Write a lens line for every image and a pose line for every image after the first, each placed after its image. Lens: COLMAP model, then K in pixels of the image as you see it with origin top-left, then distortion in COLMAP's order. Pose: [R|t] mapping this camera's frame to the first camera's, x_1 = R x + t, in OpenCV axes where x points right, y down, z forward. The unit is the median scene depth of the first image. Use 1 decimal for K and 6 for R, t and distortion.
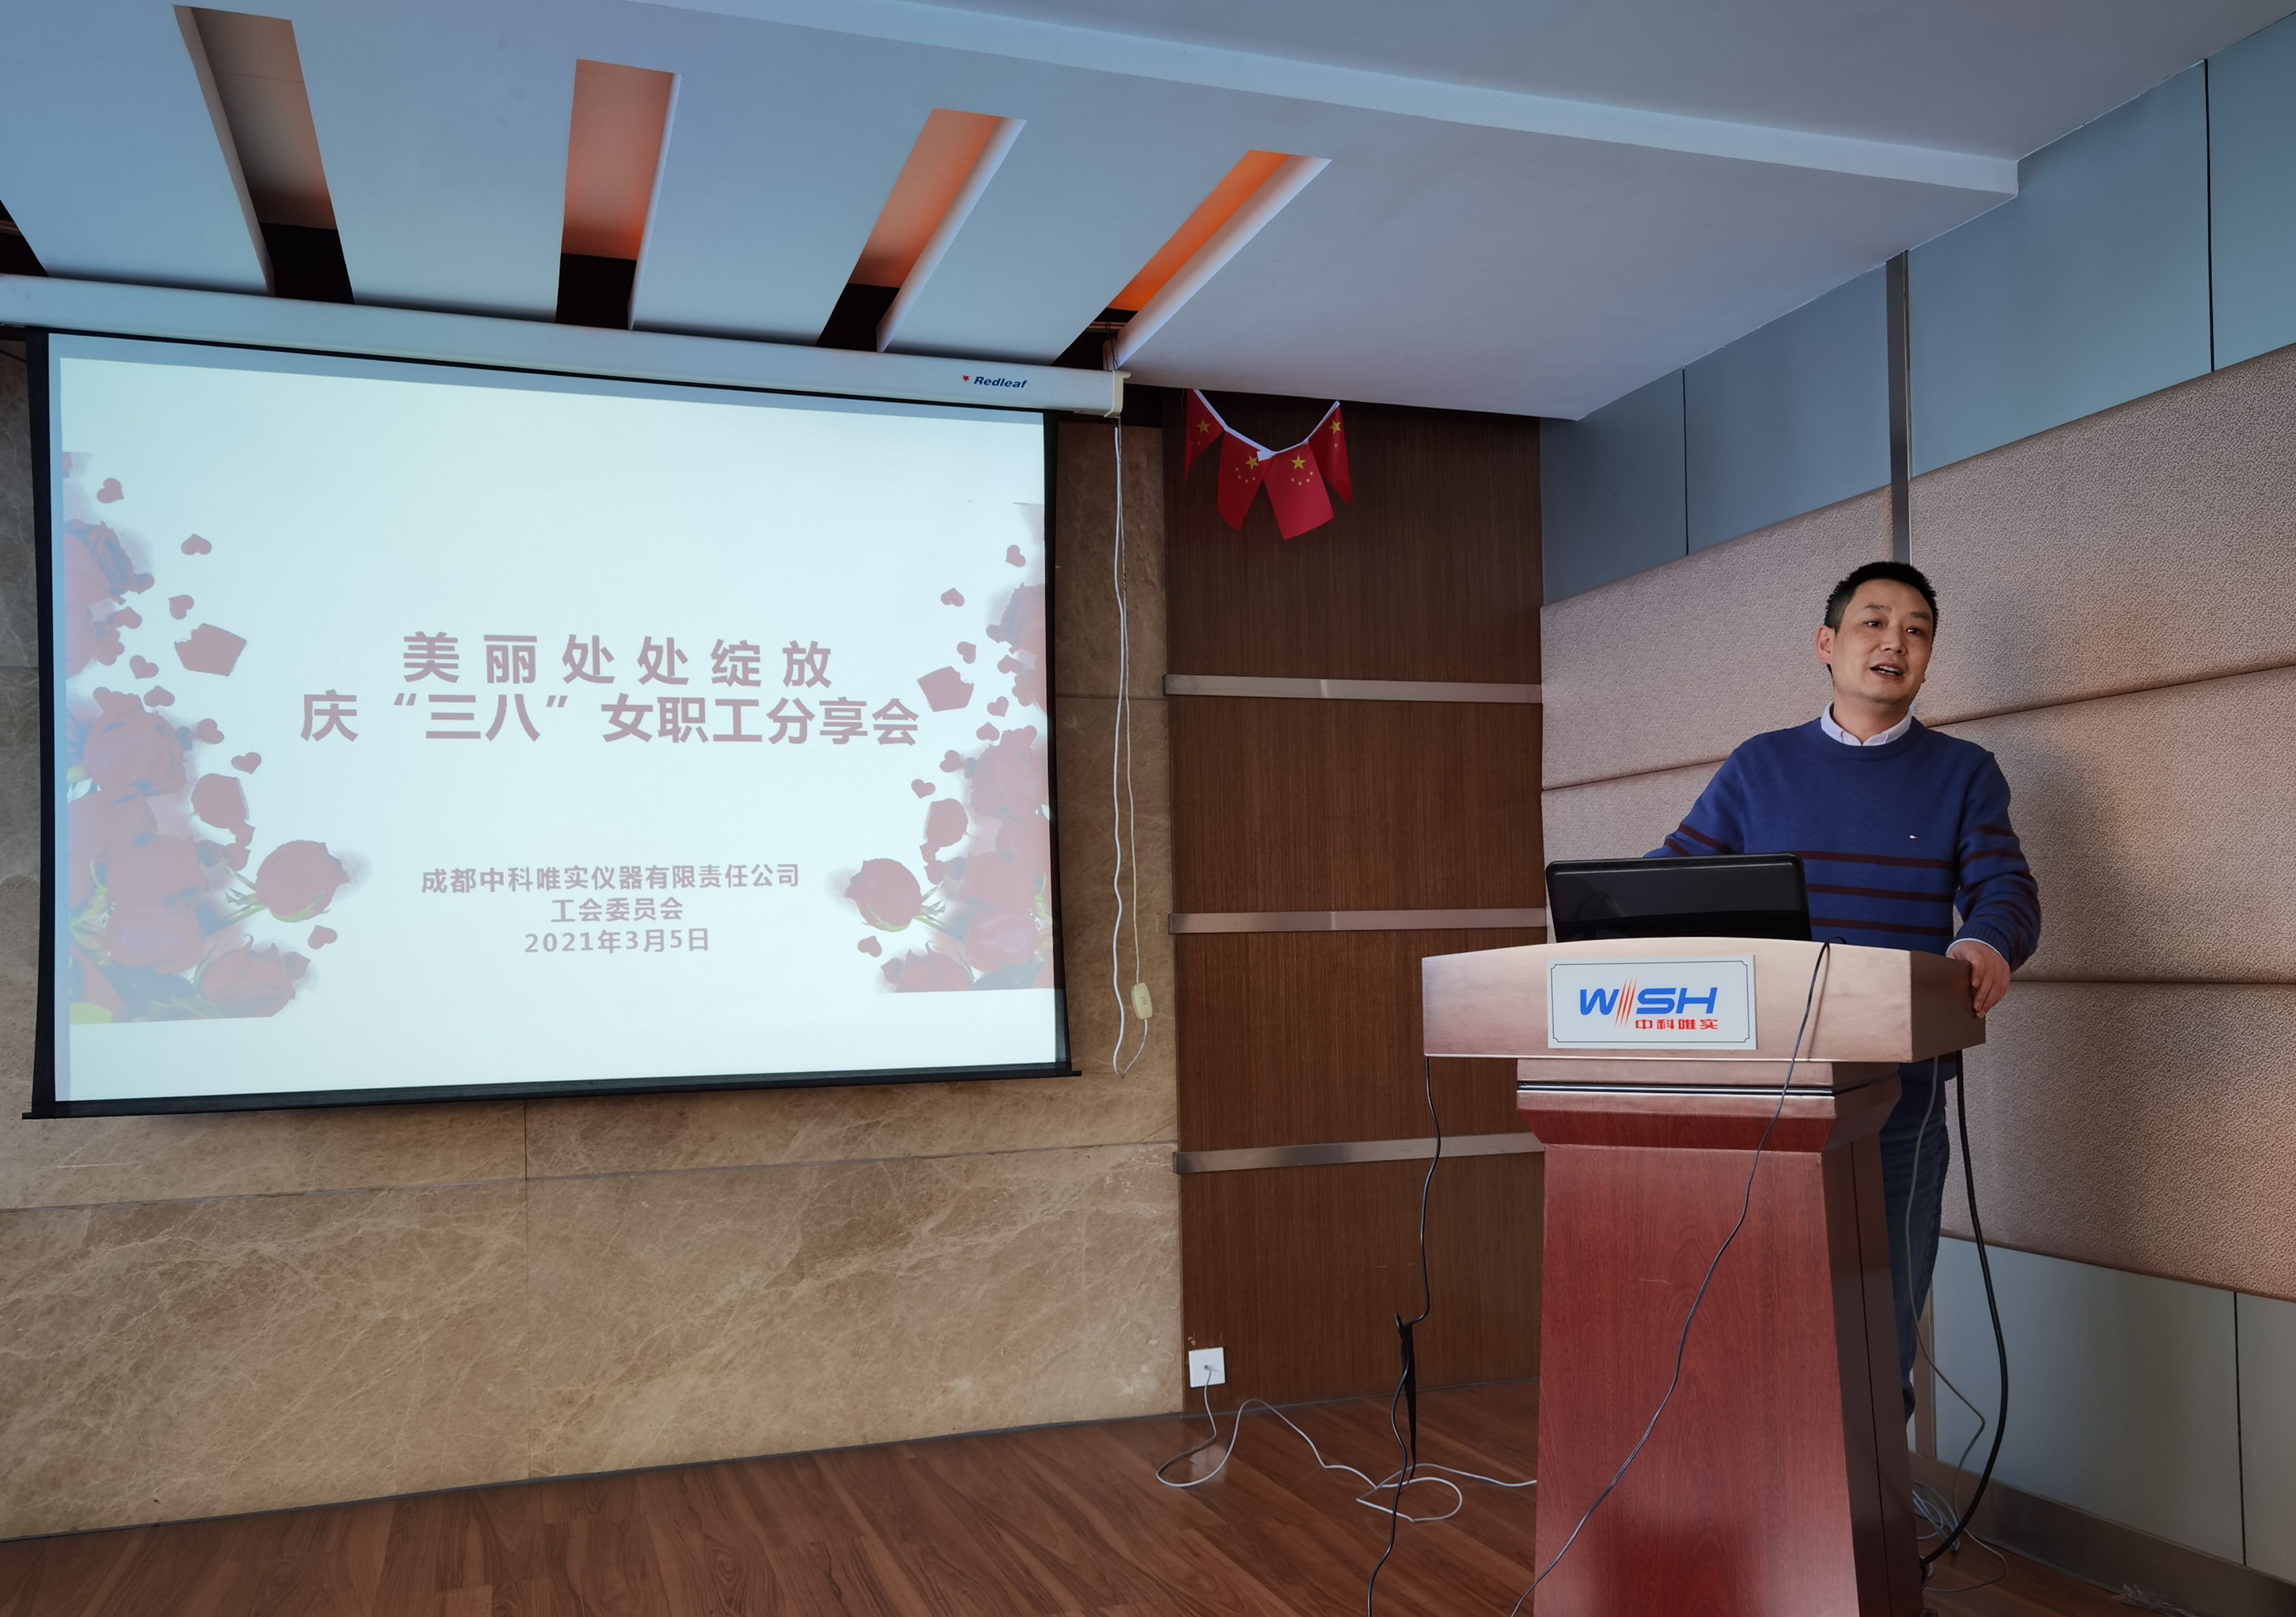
lens RADIAL K [[1787.3, 0, 1268.4], [0, 1787.3, 897.6], [0, 0, 1]] dist [-0.005807, 0.004817]
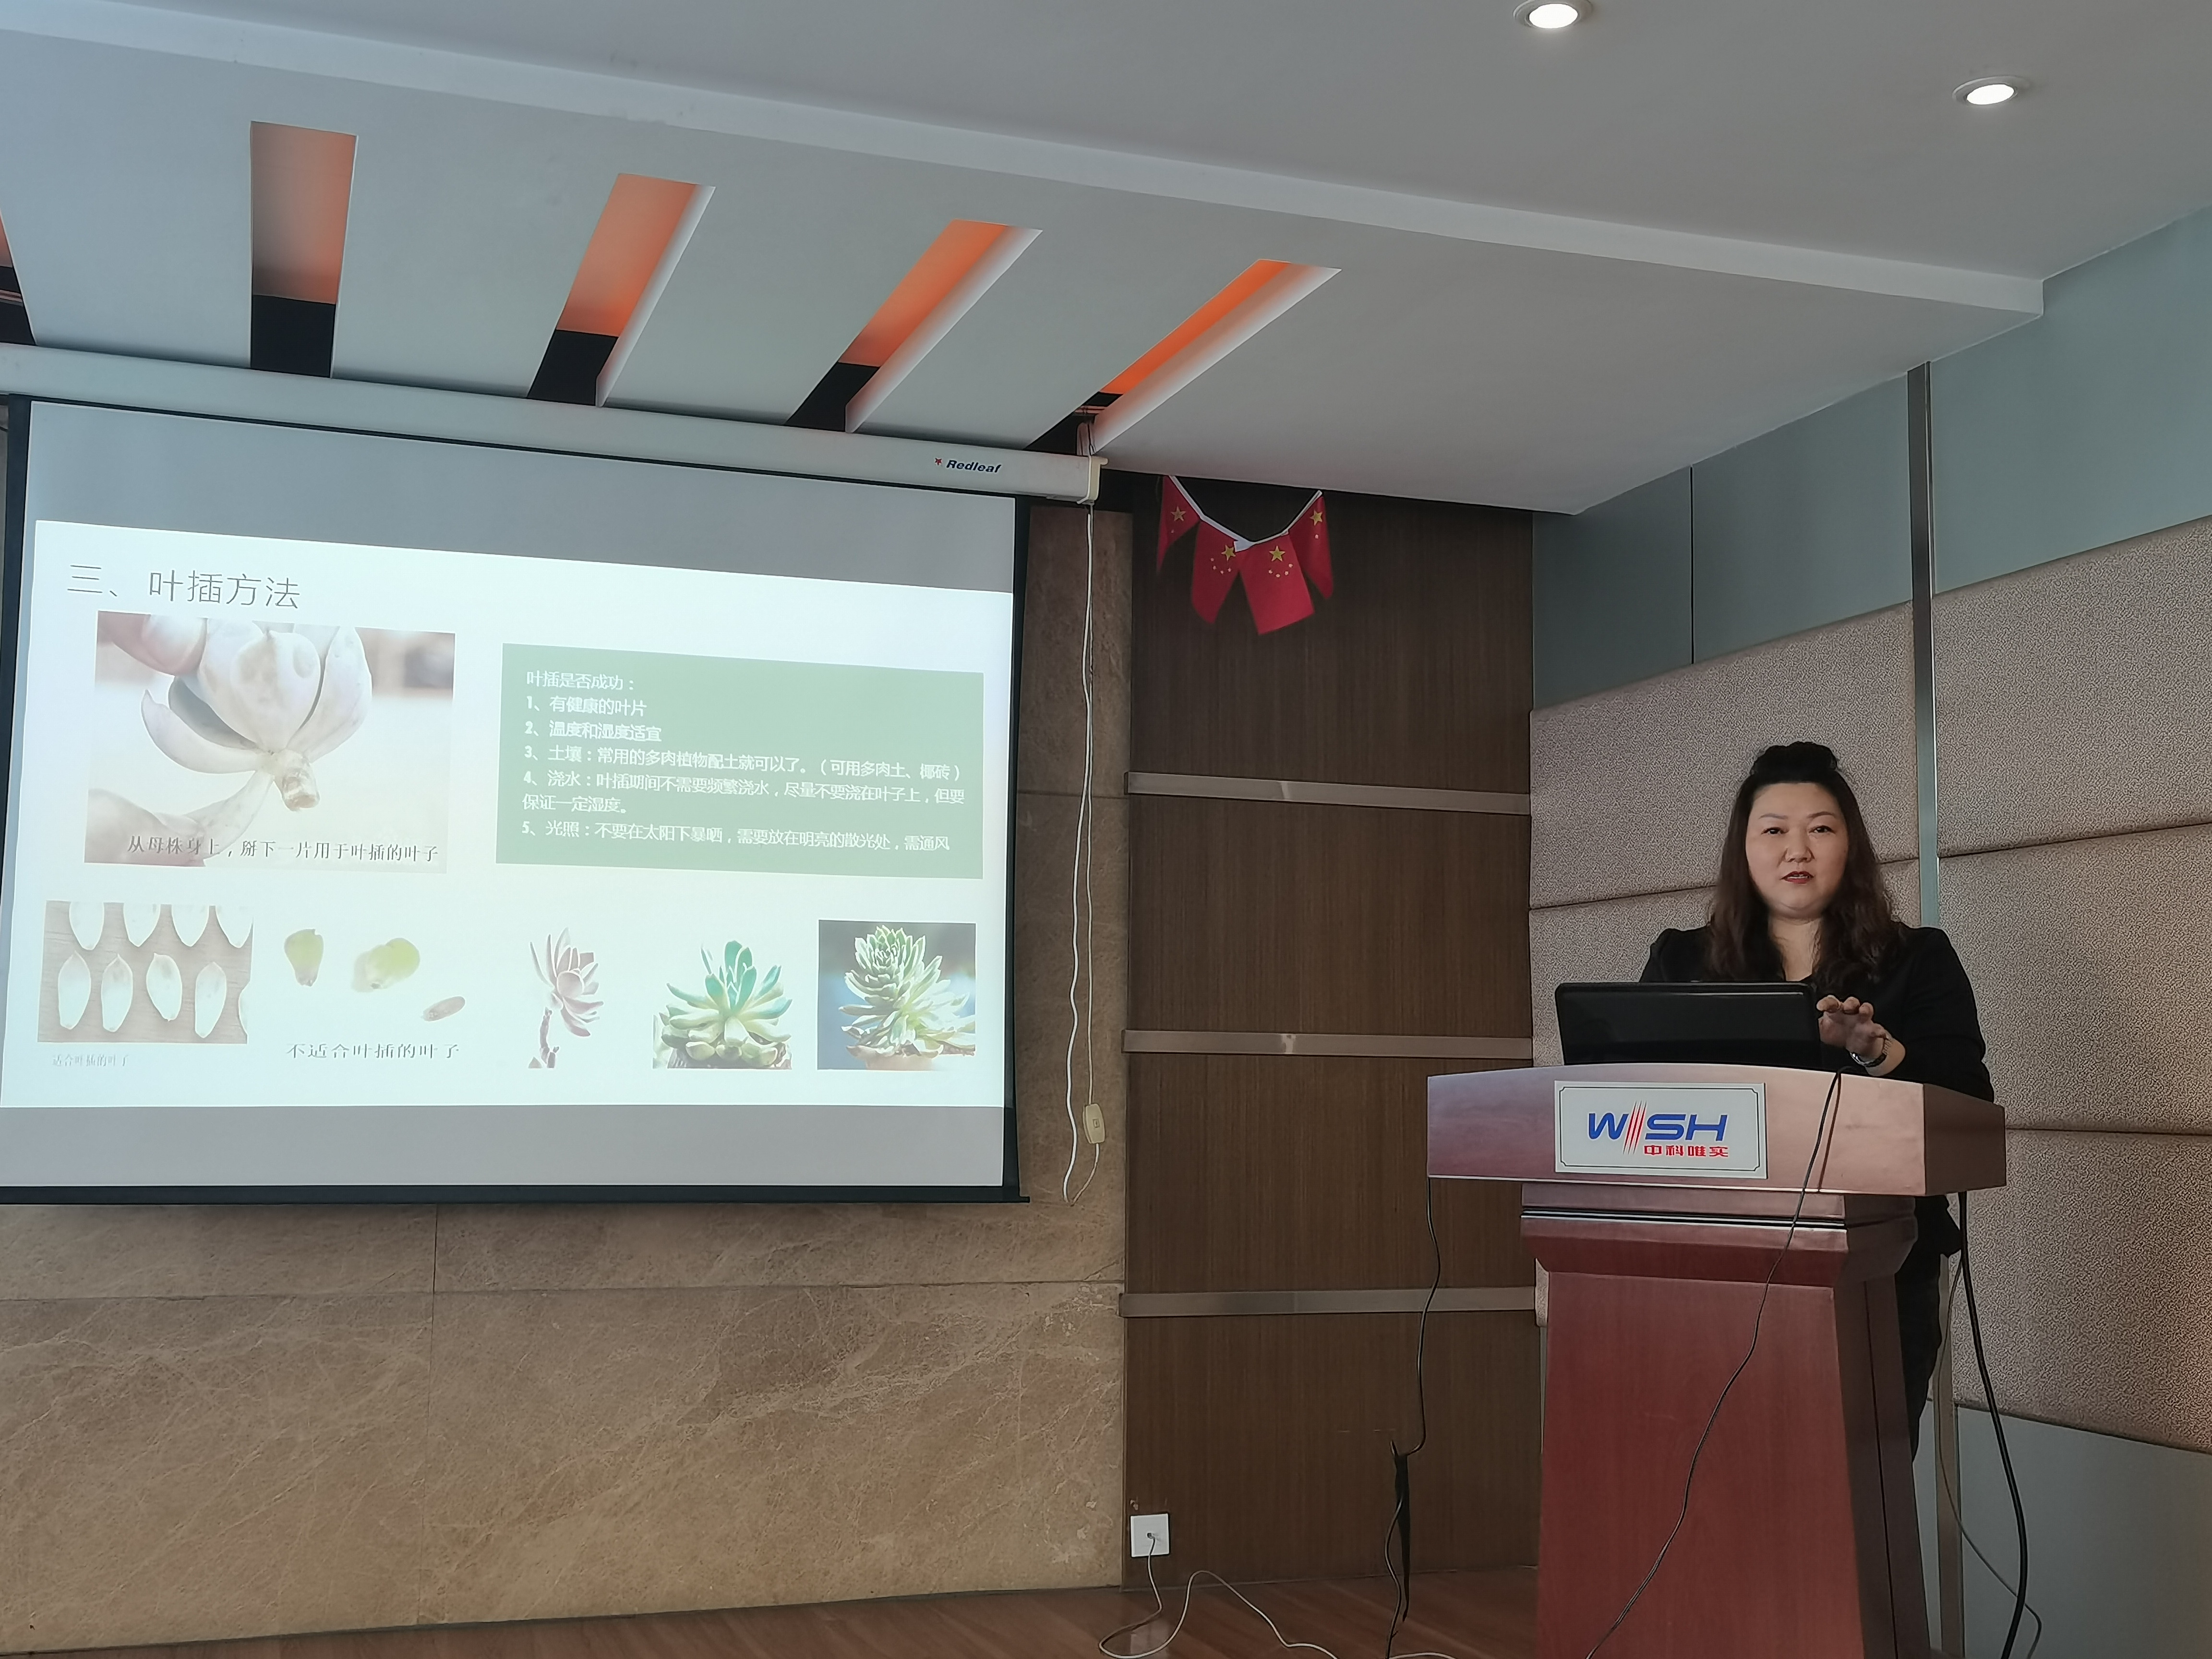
lens RADIAL K [[2197.4, 0, 1106.0], [0, 2197.4, 829.5], [0, 0, 1]] dist [0.023193, -0.020538]
pose [[0.999238, 0.030713, -0.024093, -0.044038], [-0.032737, 0.995523, -0.088672, 0.007391], [0.021262, 0.089394, 0.995769, -0.153032]]
